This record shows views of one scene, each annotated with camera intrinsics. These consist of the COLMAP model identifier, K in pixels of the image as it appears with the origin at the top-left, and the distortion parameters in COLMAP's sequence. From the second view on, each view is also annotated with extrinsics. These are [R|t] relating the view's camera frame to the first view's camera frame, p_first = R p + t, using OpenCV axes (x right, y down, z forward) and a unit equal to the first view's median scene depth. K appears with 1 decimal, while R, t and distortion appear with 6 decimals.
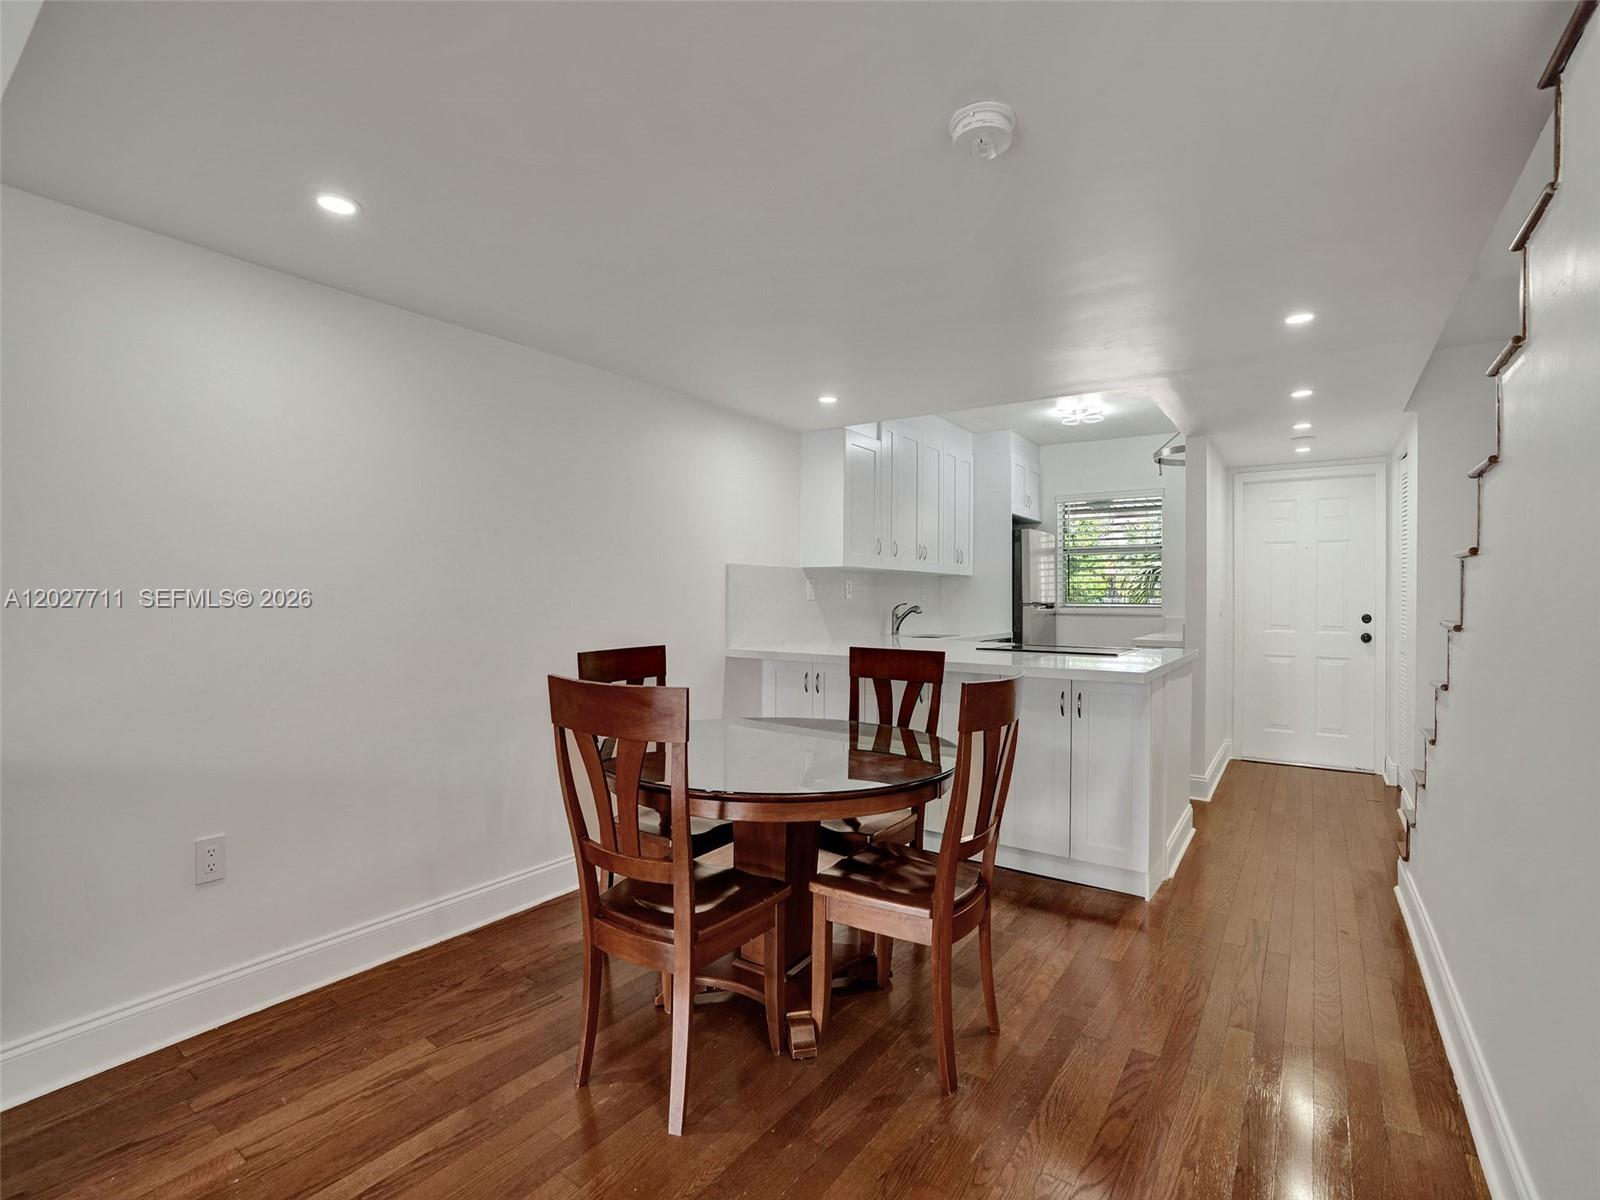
lens RADIAL K [[751.5, 0, 805.5], [0, 751.5, 601.0], [0, 0, 1]] dist [-0.063086, 0.022434]
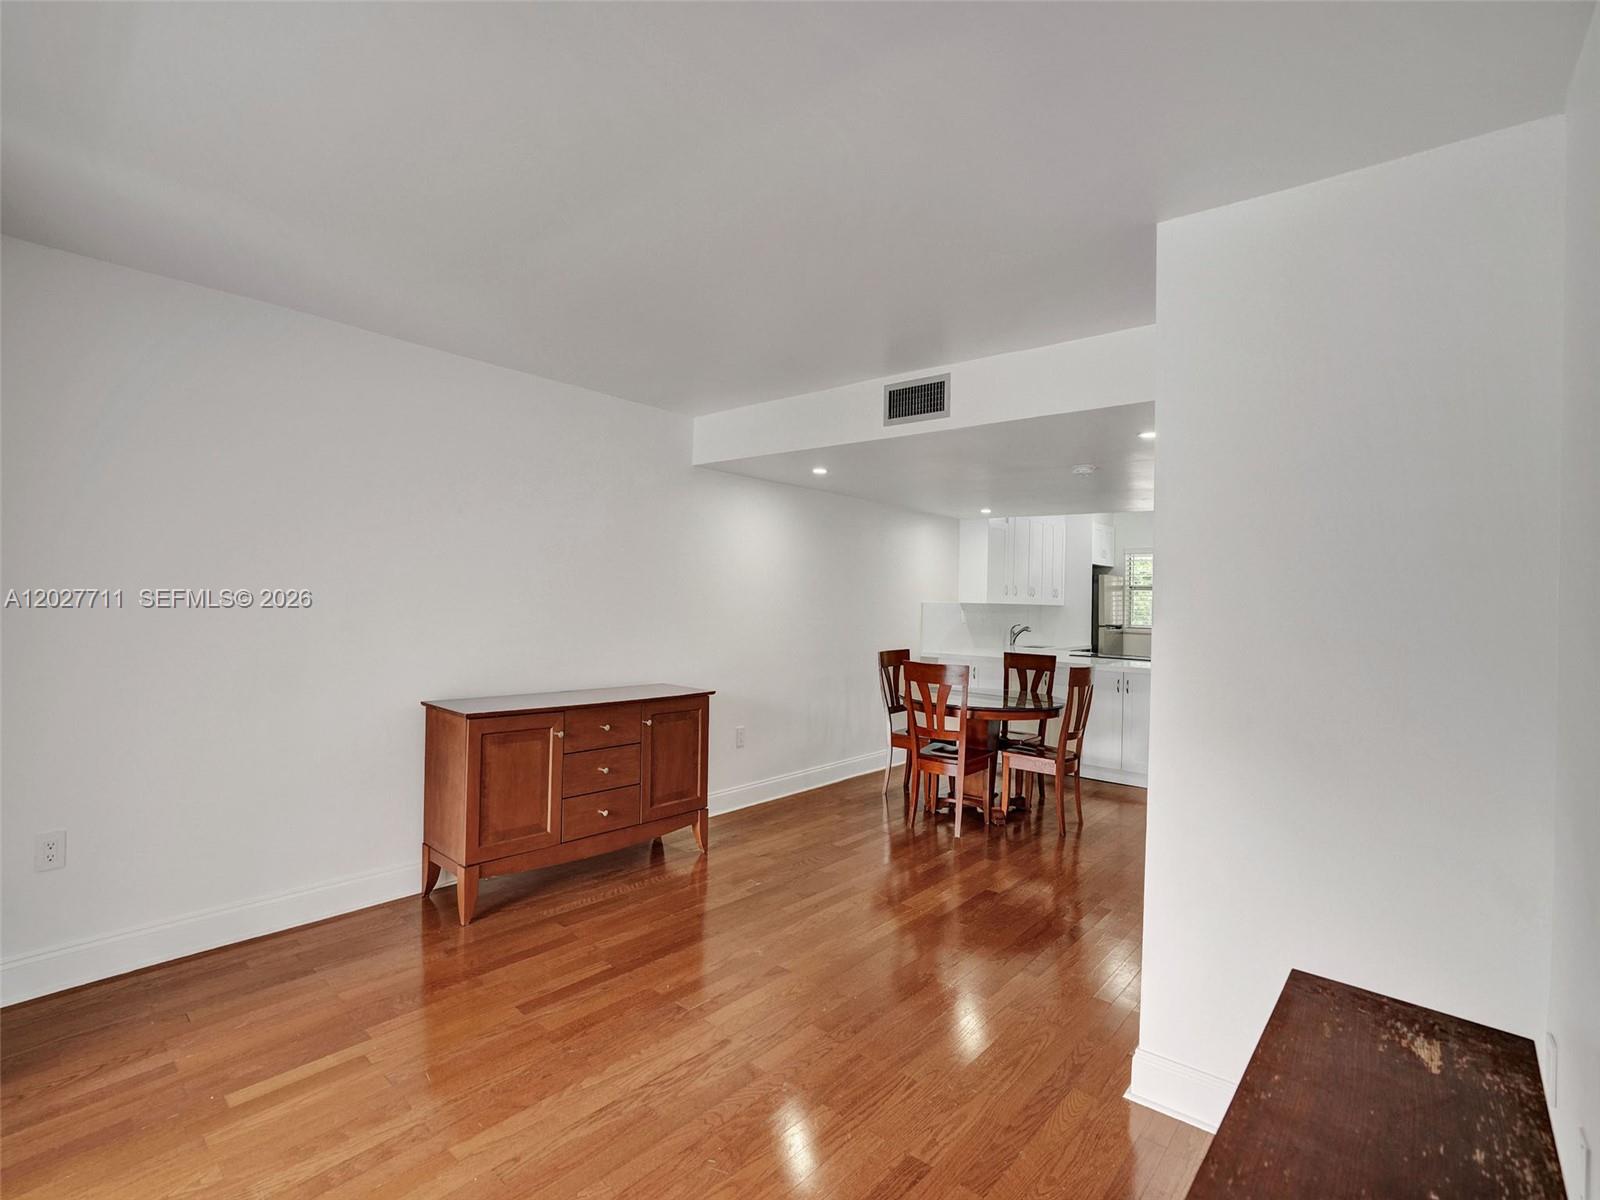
lens RADIAL K [[738.1, 0, 806.7], [0, 738.1, 590.7], [0, 0, 1]] dist [-0.062402, 0.020591]
pose [[0.994568, 0.016111, -0.102834, -0.158054], [-0.018180, 0.999650, -0.019217, -0.032003], [0.102488, 0.020982, 0.994513, -0.577510]]
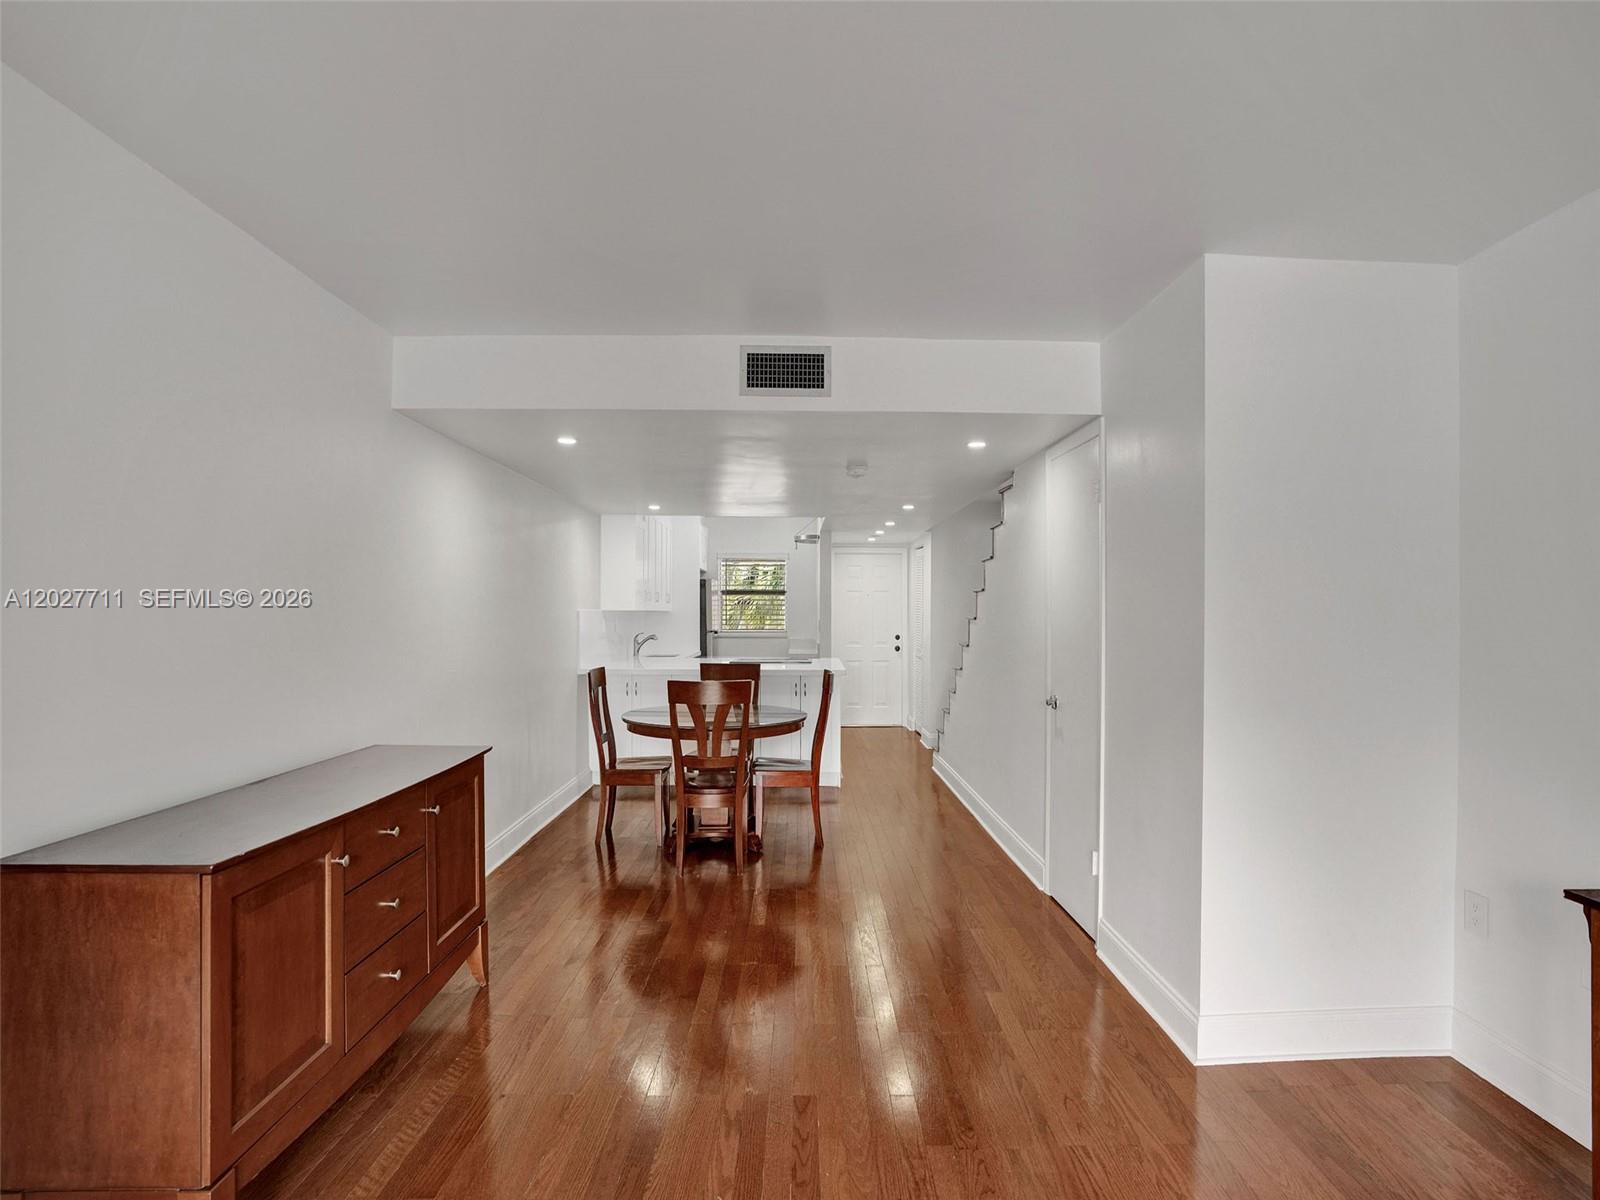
lens RADIAL K [[761.3, 0, 804.5], [0, 761.3, 604.9], [0, 0, 1]] dist [-0.061765, 0.024480]
pose [[0.819047, 0.003993, 0.573712, -0.475404], [0.003997, 0.999912, -0.012666, -0.032864], [-0.573712, 0.012667, 0.818959, -0.372657]]
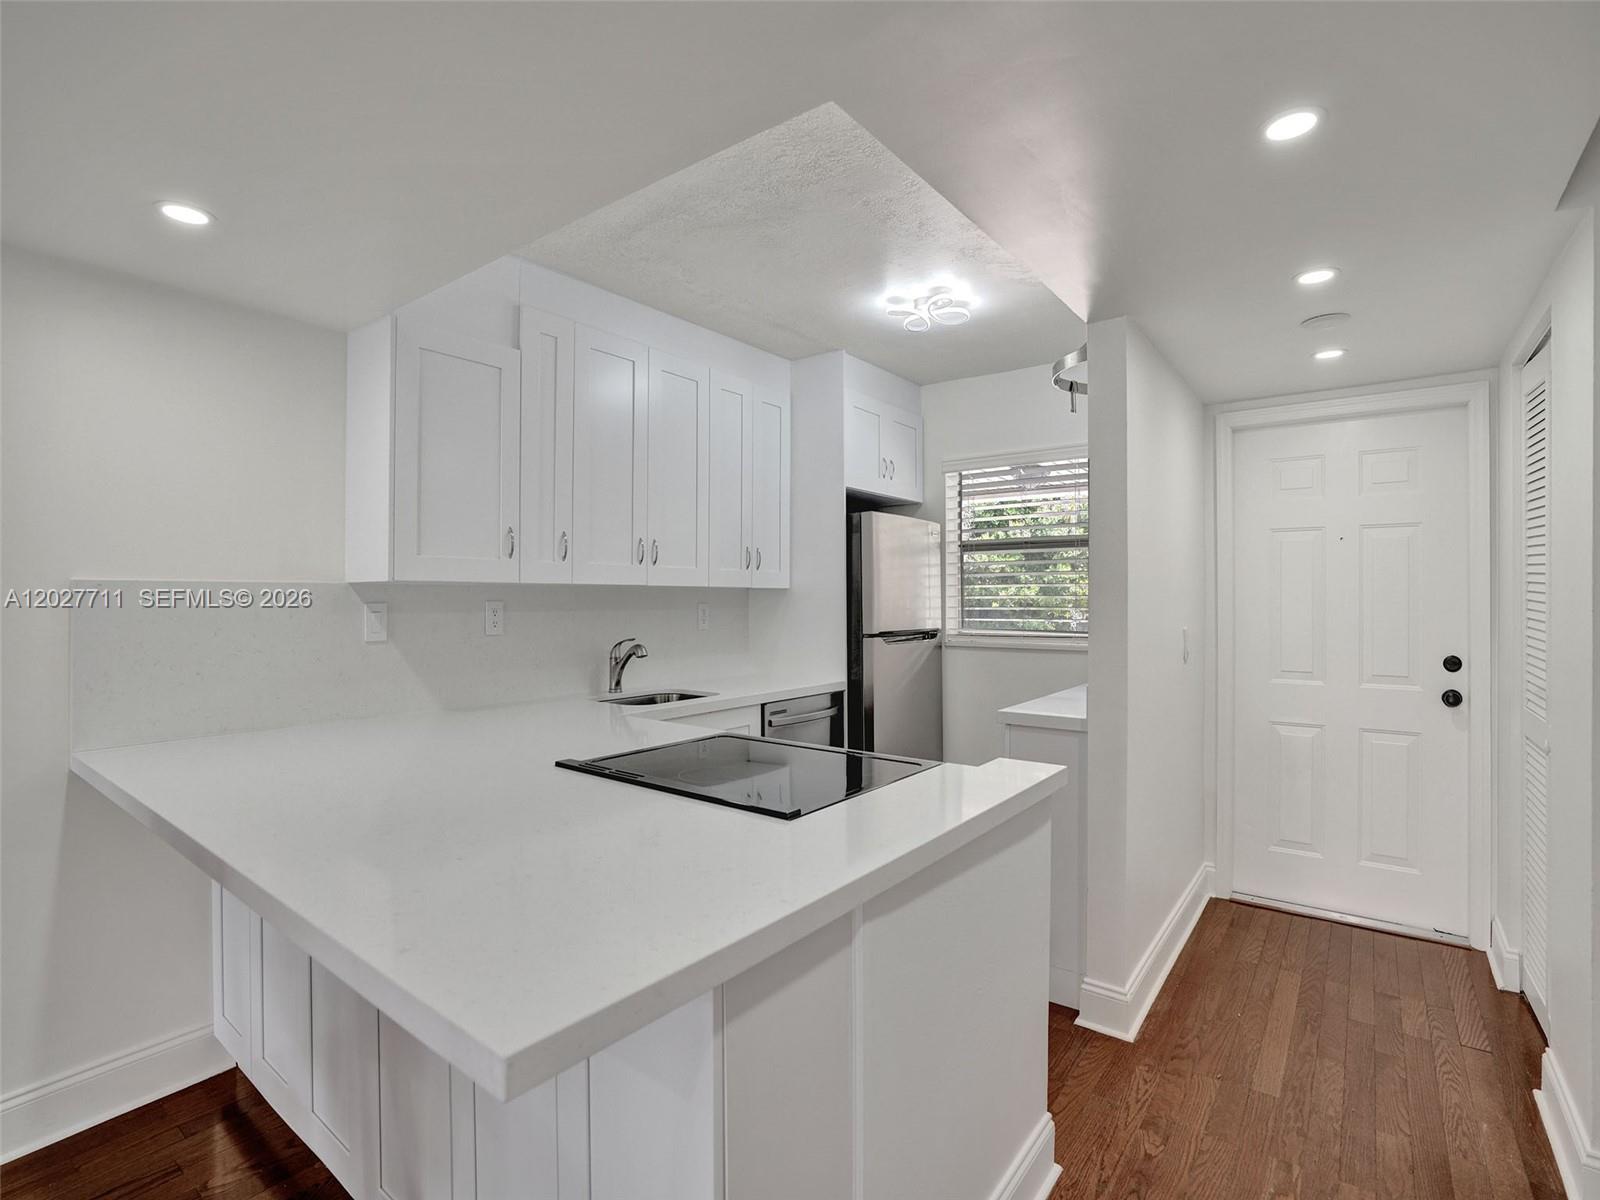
lens RADIAL K [[775.5, 0, 800.0], [0, 775.5, 600.0], [0, 0, 1]] dist [-0.068785, 0.028593]
pose [[0.998945, -0.004368, -0.045718, 0.319272], [0.004256, 0.999988, -0.002544, -0.027172], [0.045729, 0.002347, 0.998951, 0.436103]]
